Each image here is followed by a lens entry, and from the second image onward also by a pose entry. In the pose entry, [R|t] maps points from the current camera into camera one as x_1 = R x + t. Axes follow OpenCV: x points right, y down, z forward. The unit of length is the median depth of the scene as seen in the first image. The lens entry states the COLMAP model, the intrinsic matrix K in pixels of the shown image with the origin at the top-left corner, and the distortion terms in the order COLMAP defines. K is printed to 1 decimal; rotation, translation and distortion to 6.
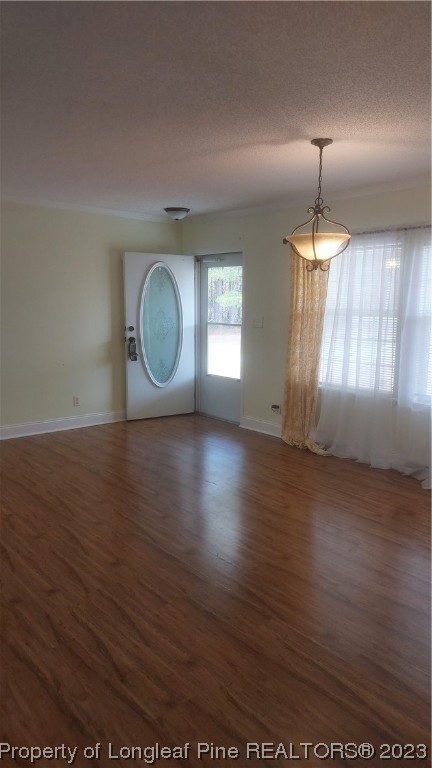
lens RADIAL K [[547.4, 0, 220.0], [0, 547.4, 386.5], [0, 0, 1]] dist [0.045796, -0.046941]
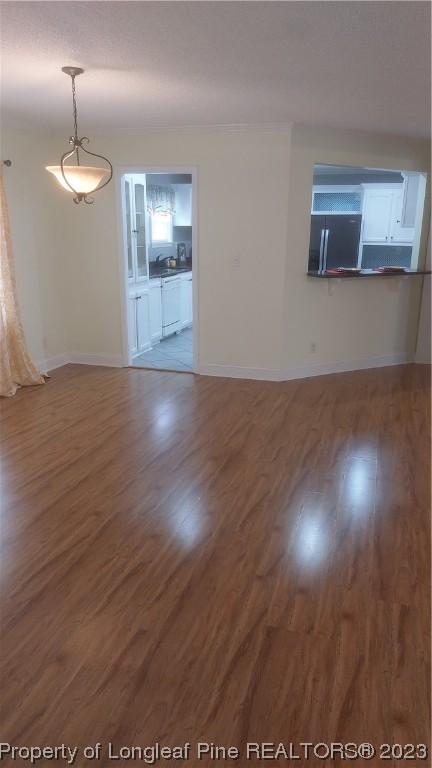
lens RADIAL K [[547.4, 0, 218.6], [0, 547.4, 384.7], [0, 0, 1]] dist [0.045796, -0.046941]
pose [[-0.546108, -0.244112, 0.801359, -0.597665], [0.108452, 0.927948, 0.356581, -0.160757], [-0.830665, 0.281641, -0.480285, 0.938501]]
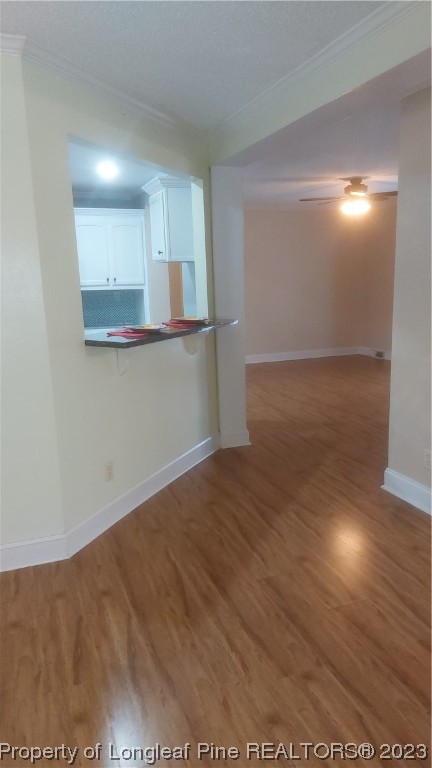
lens RADIAL K [[547.4, 0, 213.5], [0, 547.4, 387.2], [0, 0, 1]] dist [0.045796, -0.046941]
pose [[-0.936309, -0.056102, 0.346667, -0.095668], [0.068251, 0.939264, 0.336341, -0.096710], [-0.344481, 0.338580, -0.875612, 0.679338]]
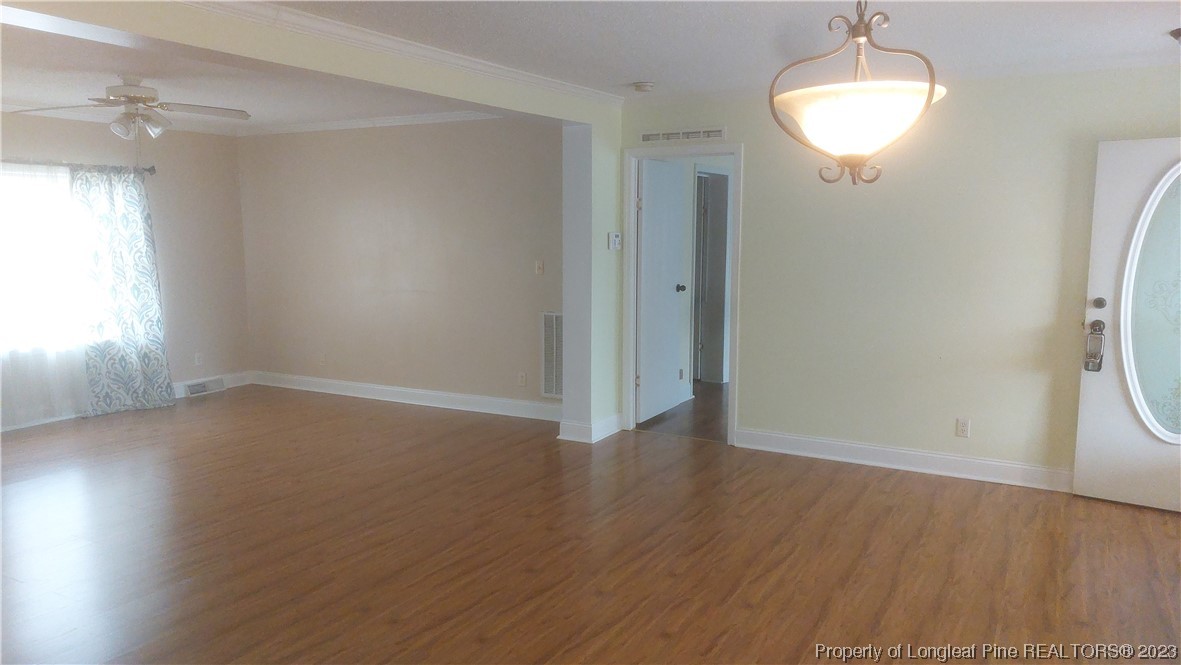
lens RADIAL K [[841.8, 0, 587.8], [0, 841.8, 330.8], [0, 0, 1]] dist [0.045796, -0.046941]
pose [[0.339352, 0.105430, -0.934732, 0.464852], [-0.144685, 0.987724, 0.058879, -0.077016], [0.929466, 0.115261, 0.350441, 0.426517]]
